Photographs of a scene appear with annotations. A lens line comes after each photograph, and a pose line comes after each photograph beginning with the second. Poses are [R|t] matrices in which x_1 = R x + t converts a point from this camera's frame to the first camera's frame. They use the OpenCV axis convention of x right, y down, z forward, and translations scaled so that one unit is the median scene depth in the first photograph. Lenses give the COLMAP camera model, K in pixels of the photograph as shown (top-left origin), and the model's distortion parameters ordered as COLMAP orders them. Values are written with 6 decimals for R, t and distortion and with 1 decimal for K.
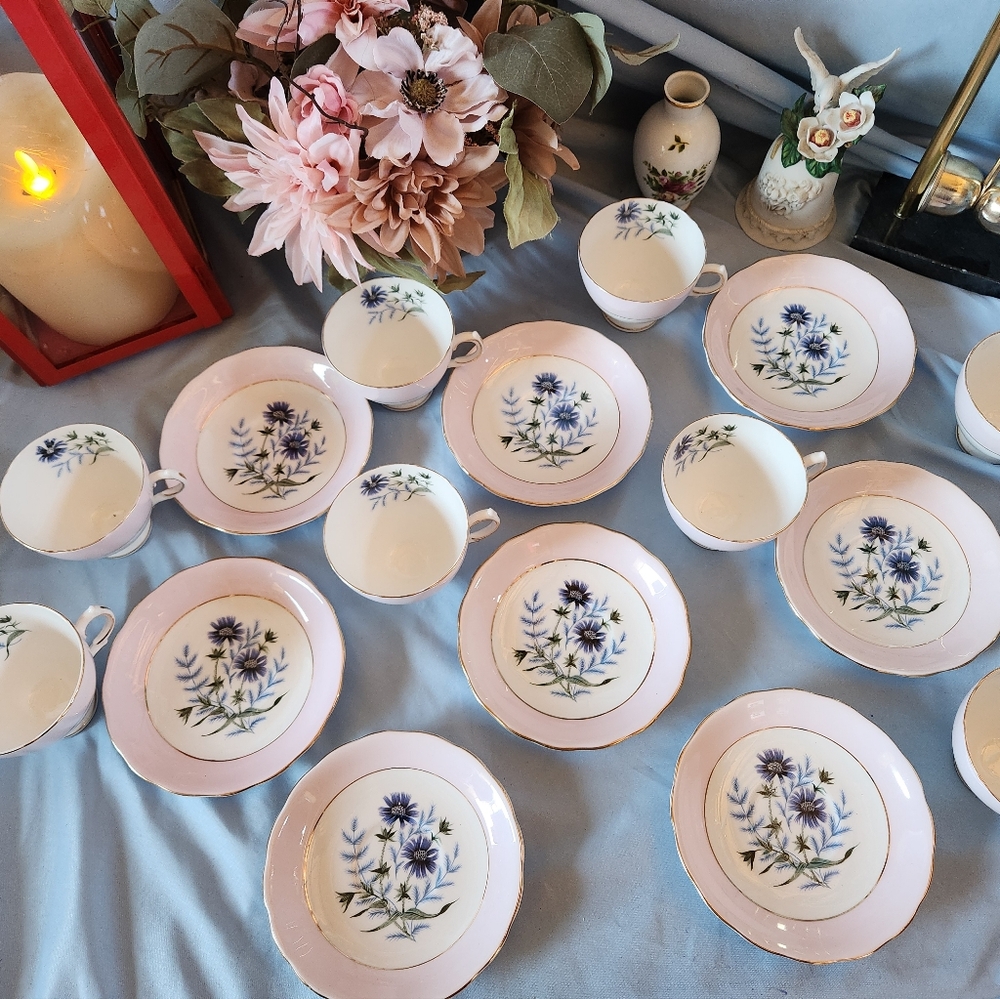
lens RADIAL K [[831.7, 0, 548.4], [0, 831.7, 458.7], [0, 0, 1]] dist [0.060972, -0.062169]
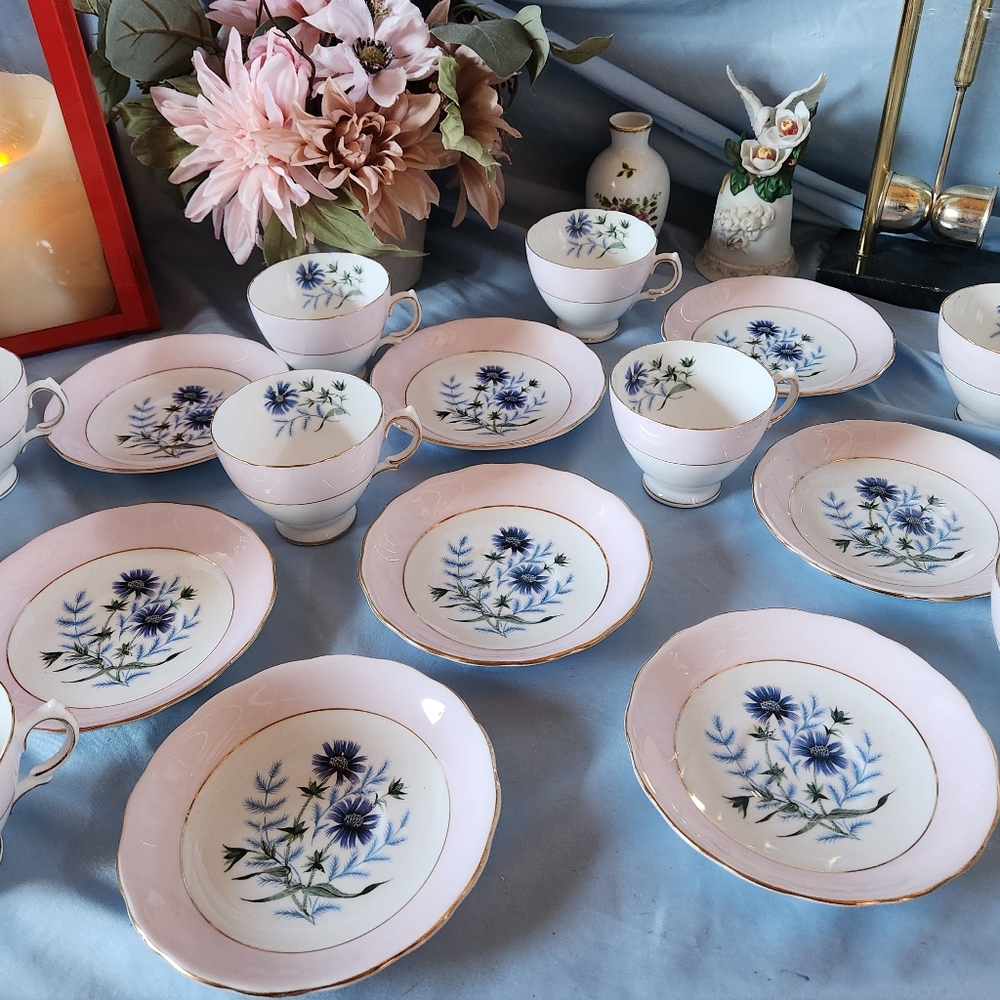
lens RADIAL K [[952.2, 0, 539.5], [0, 952.2, 416.1], [0, 0, 1]] dist [0.054861, -0.025312]
pose [[0.999893, -0.004333, -0.014002, 0.074127], [-0.002653, 0.886030, -0.463620, 0.498483], [0.014415, 0.463608, 0.885923, 0.121132]]
